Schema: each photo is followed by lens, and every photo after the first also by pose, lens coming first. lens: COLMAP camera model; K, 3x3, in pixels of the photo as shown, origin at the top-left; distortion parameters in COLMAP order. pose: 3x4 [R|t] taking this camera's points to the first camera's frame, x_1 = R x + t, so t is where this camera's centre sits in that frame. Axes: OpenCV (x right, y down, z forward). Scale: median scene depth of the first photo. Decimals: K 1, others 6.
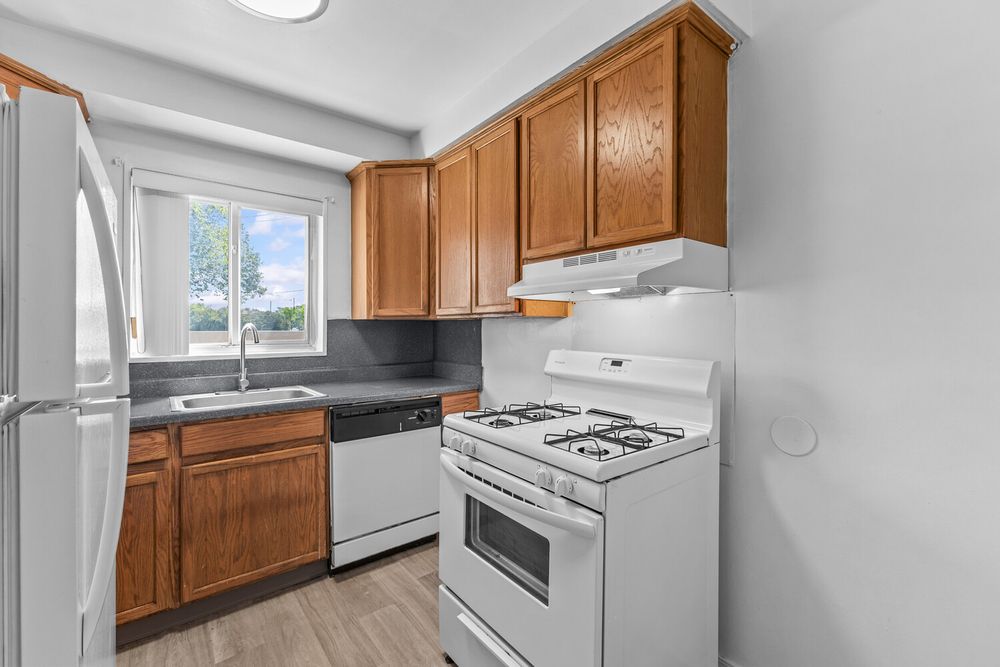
lens RADIAL K [[435.1, 0, 496.6], [0, 435.1, 329.2], [0, 0, 1]] dist [0.012663, -0.001053]
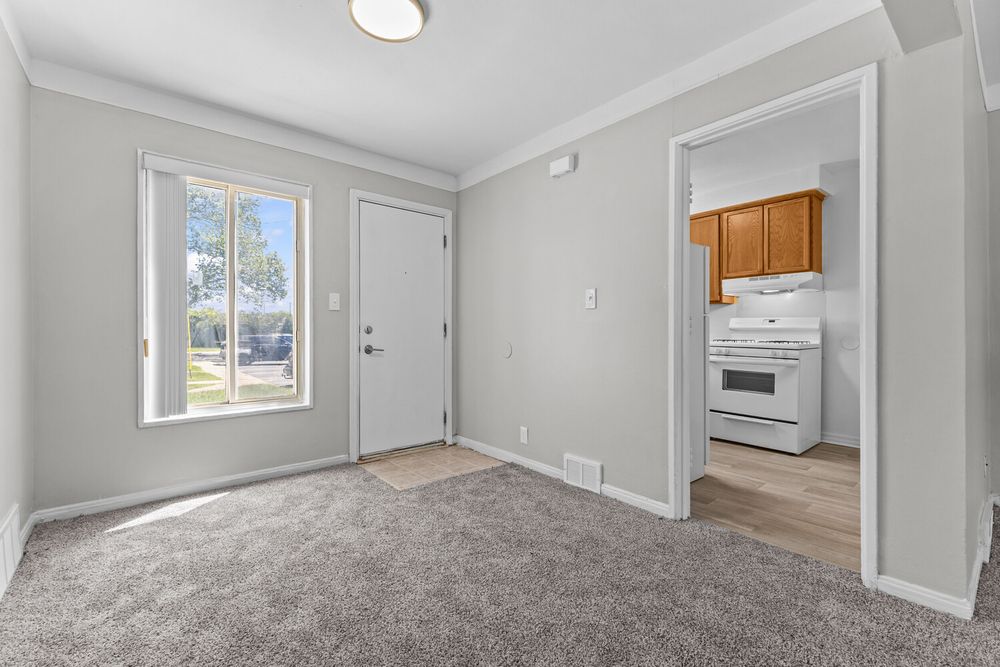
lens RADIAL K [[435.1, 0, 494.3], [0, 435.1, 332.6], [0, 0, 1]] dist [0.012663, -0.001053]
pose [[0.999325, -0.001372, 0.036714, -1.457092], [0.001389, 0.999999, -0.000434, 0.153015], [-0.036713, 0.000485, 0.999326, -1.471414]]
